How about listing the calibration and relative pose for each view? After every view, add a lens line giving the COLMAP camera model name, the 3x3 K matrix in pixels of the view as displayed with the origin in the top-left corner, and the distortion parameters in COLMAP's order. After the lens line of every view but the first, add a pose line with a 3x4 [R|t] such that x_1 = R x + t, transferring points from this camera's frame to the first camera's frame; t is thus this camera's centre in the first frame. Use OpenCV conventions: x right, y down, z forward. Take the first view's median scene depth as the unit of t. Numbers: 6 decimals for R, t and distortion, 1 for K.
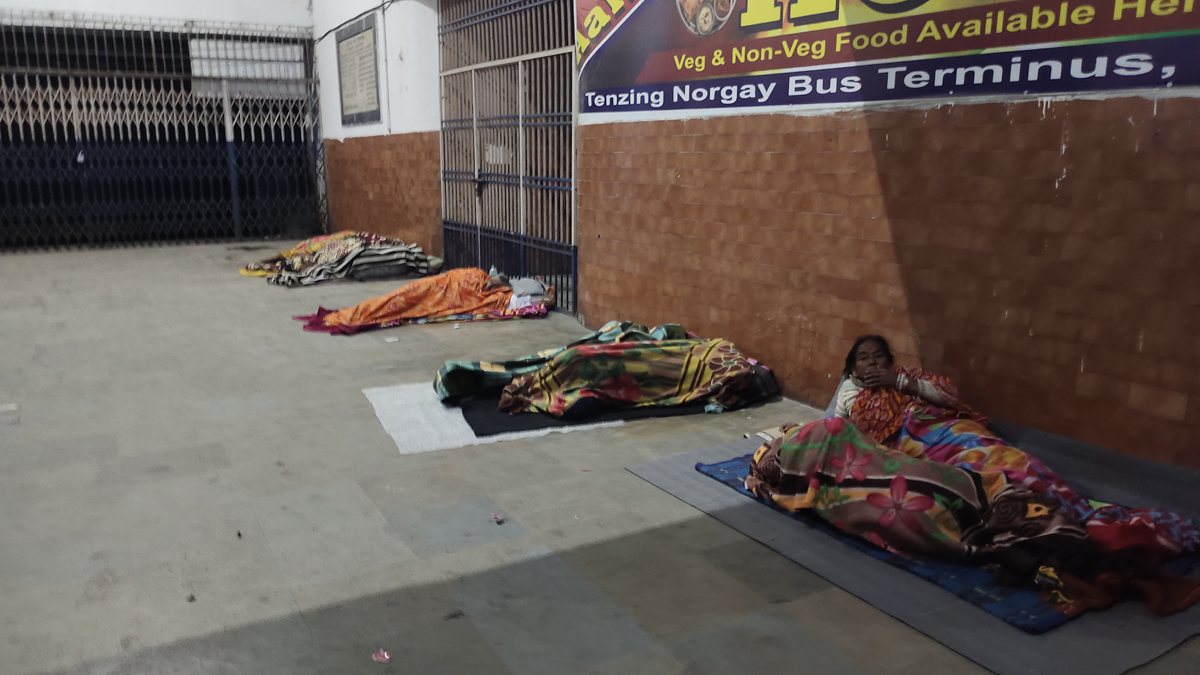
lens RADIAL K [[897.5, 0, 600.1], [0, 897.5, 330.7], [0, 0, 1]] dist [0.004616, -0.001713]
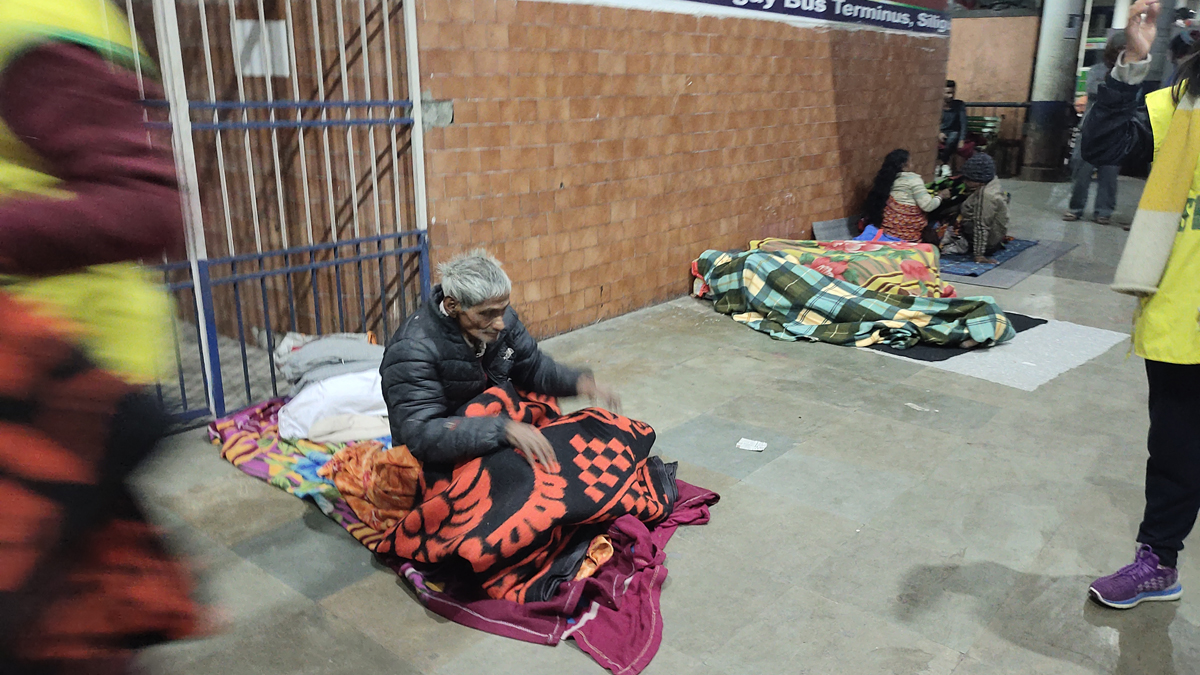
lens RADIAL K [[897.5, 0, 602.0], [0, 897.5, 343.3], [0, 0, 1]] dist [0.004616, -0.001713]
pose [[-0.346753, -0.273942, 0.897061, -0.738023], [0.176181, 0.920353, 0.349156, -0.264657], [-0.921262, 0.279116, -0.270871, 1.417162]]
